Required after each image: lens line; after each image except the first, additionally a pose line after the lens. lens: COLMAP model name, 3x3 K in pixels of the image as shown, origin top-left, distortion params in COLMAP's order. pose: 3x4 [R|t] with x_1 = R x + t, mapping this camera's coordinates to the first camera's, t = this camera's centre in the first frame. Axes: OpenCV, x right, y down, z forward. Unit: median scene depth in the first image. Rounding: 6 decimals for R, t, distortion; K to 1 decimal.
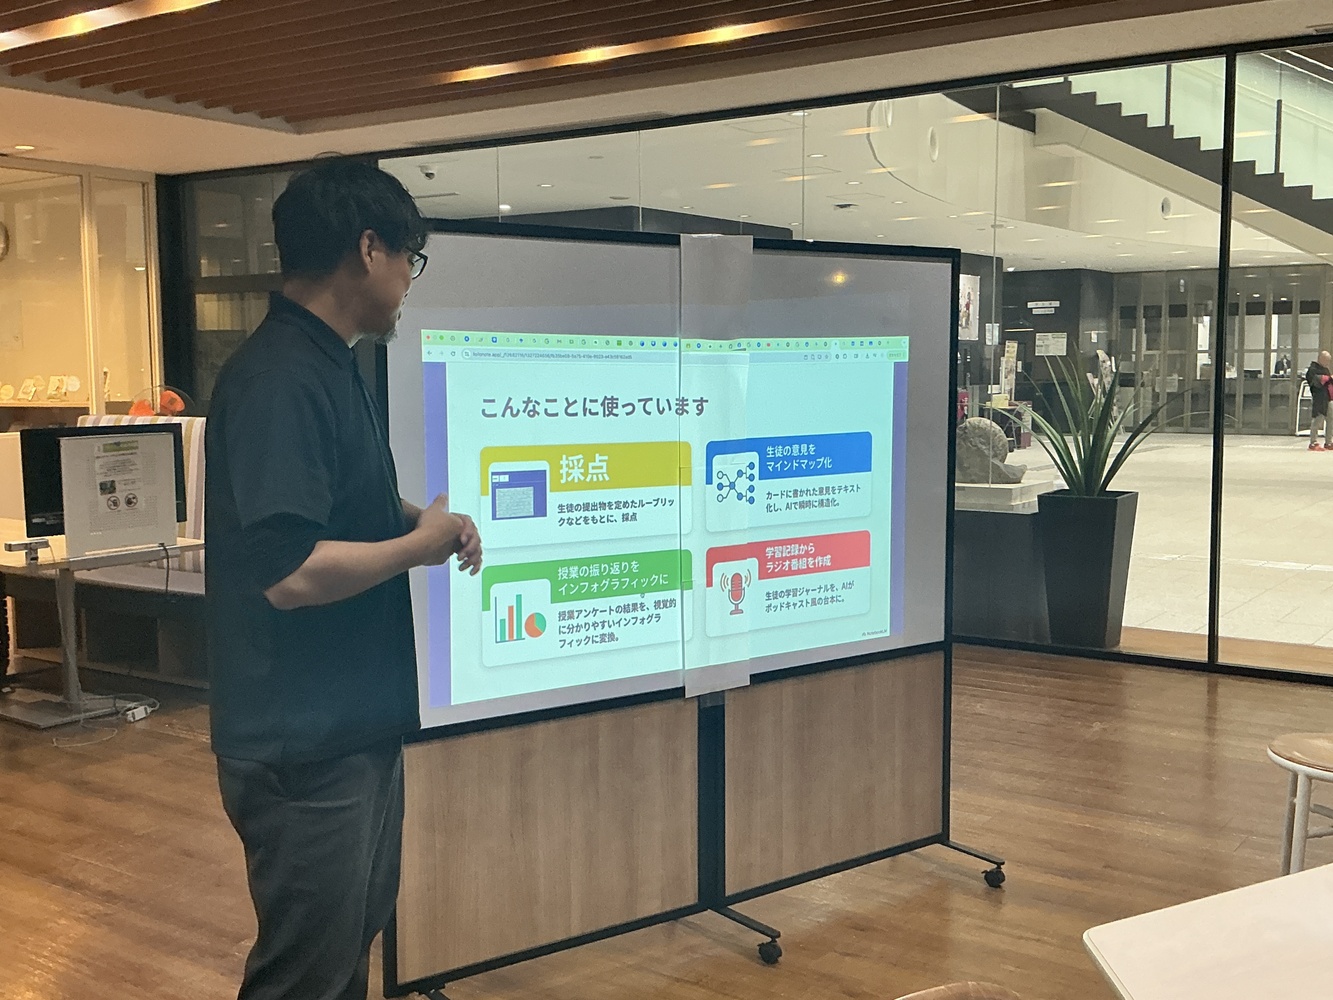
lens RADIAL K [[1427.8, 0, 667.0], [0, 1427.8, 500.3], [0, 0, 1]] dist [0.054799, 0.000000]
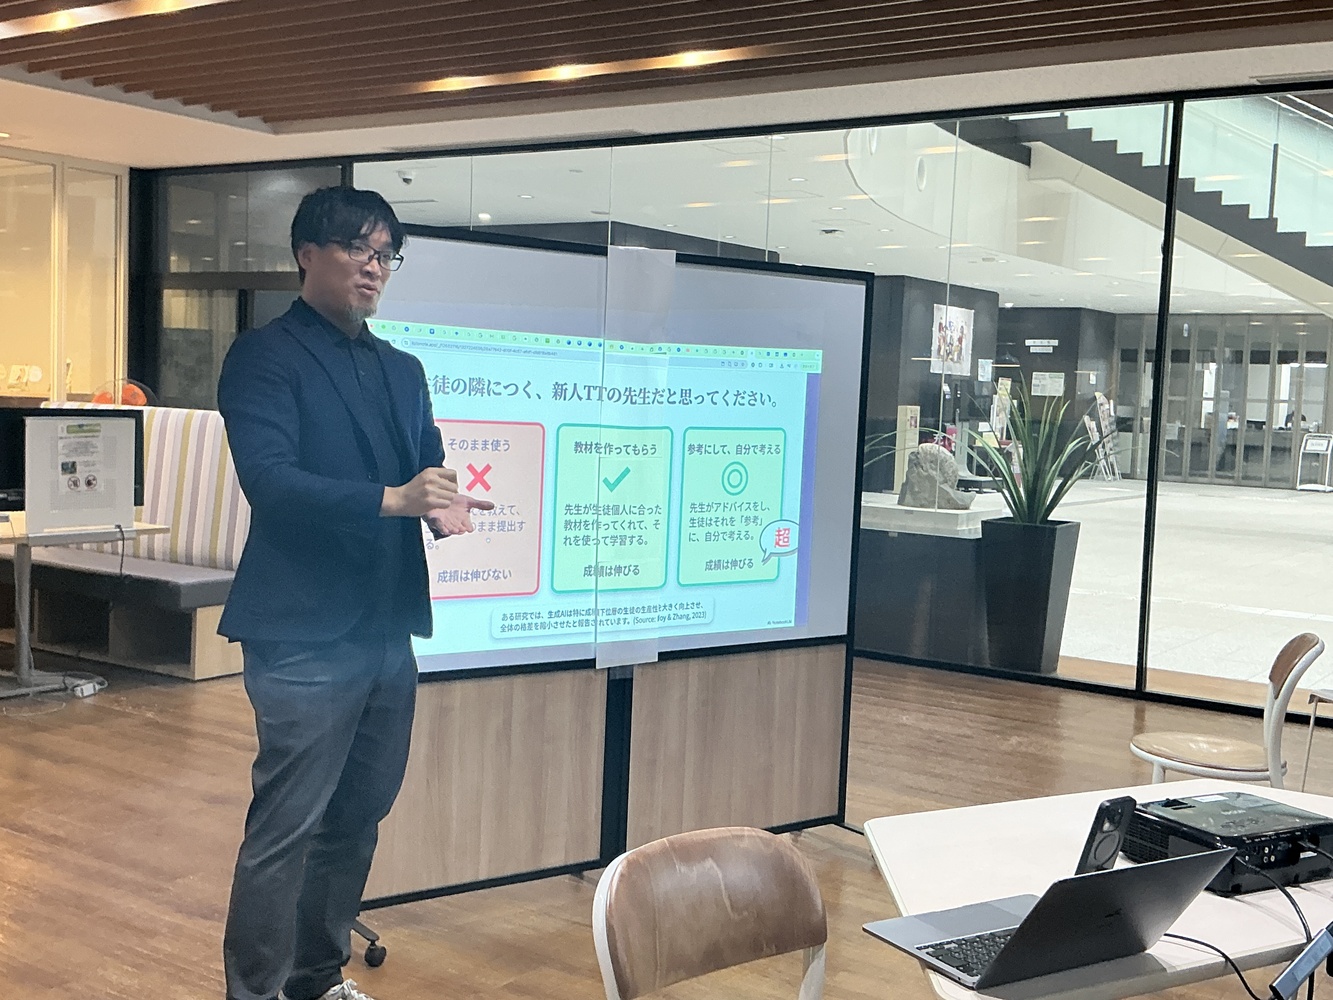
lens RADIAL K [[1530.0, 0, 665.3], [0, 1530.0, 500.5], [0, 0, 1]] dist [0.064418, 0.000000]
pose [[0.999004, 0.044412, 0.004271, 0.030341], [-0.044293, 0.998709, -0.024871, 0.020219], [-0.005370, 0.024657, 0.999682, -0.094703]]
